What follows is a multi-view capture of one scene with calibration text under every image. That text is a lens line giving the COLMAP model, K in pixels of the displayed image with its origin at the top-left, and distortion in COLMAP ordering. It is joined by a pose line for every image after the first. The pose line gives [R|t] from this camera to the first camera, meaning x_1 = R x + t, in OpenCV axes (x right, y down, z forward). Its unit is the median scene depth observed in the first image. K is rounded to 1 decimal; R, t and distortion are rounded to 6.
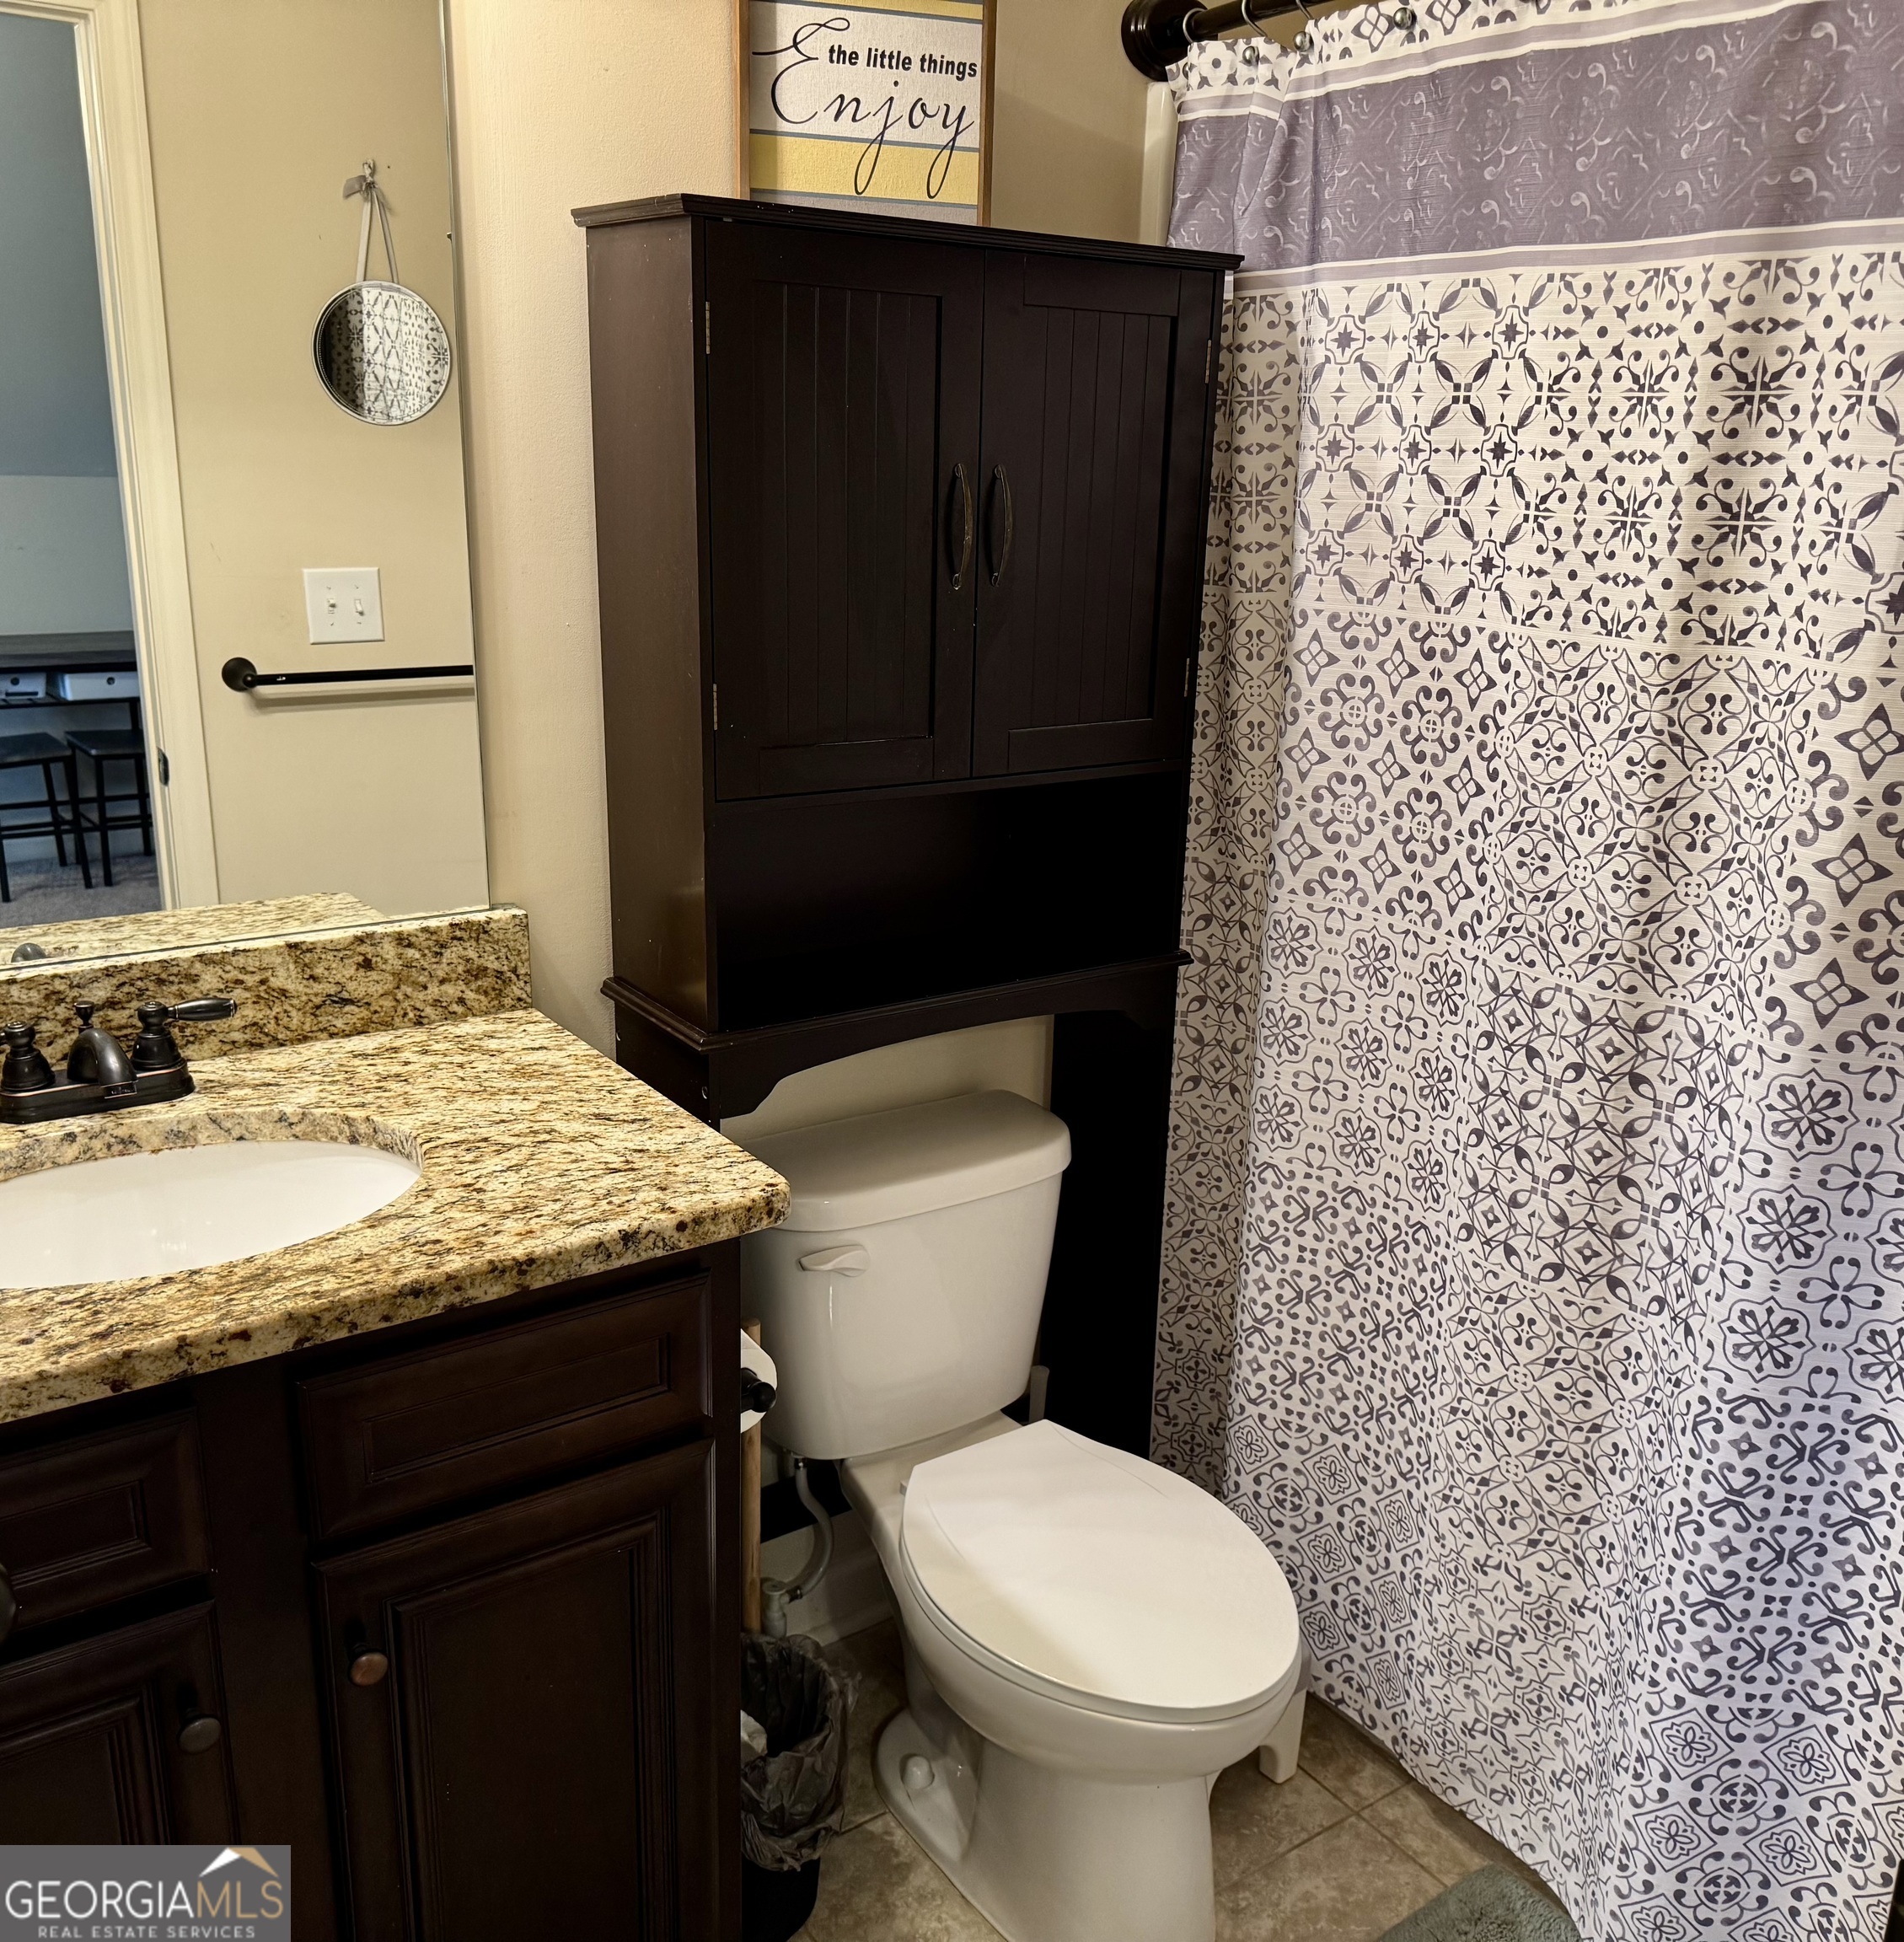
lens RADIAL K [[1734.9, 0, 953.0], [0, 1734.9, 976.3], [0, 0, 1]] dist [0.032634, -0.006737]
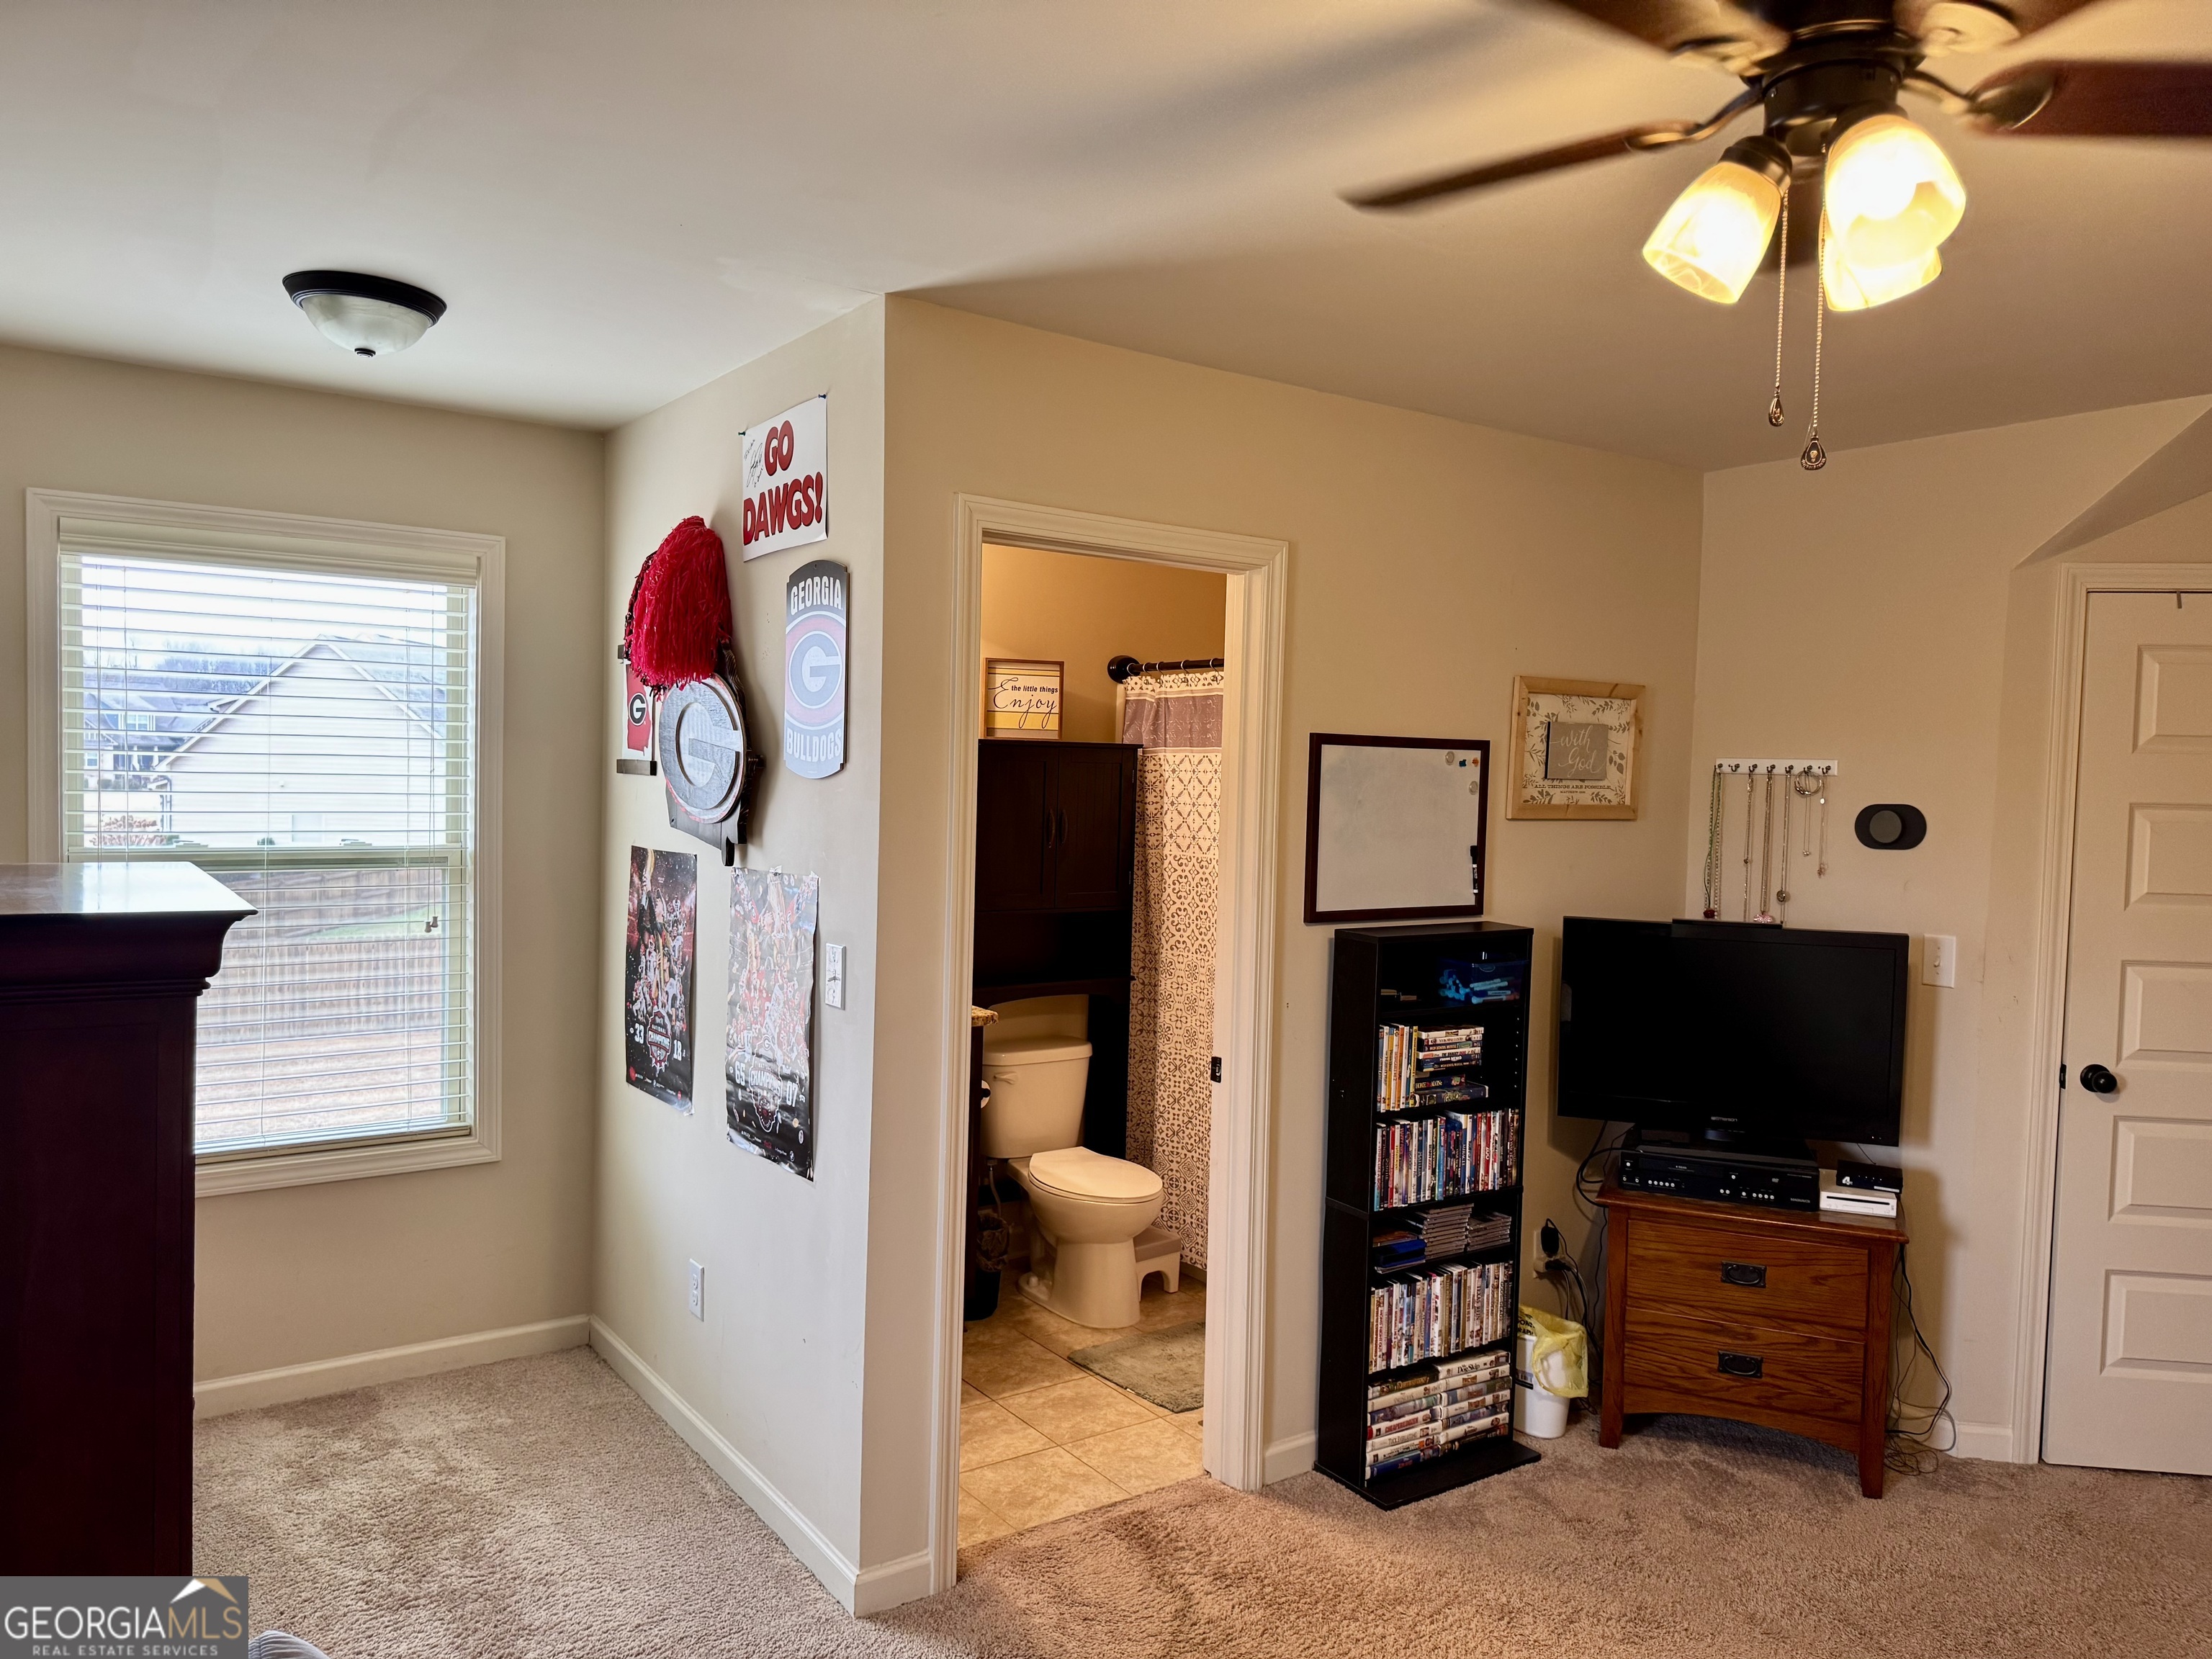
lens RADIAL K [[1561.5, 0, 1105.2], [0, 1561.5, 824.8], [0, 0, 1]] dist [0.008092, -0.001239]
pose [[0.999495, 0.004092, 0.031513, 0.011161], [0.004530, 0.963202, -0.268741, 0.467509], [-0.031453, 0.268748, 0.962697, -1.618804]]
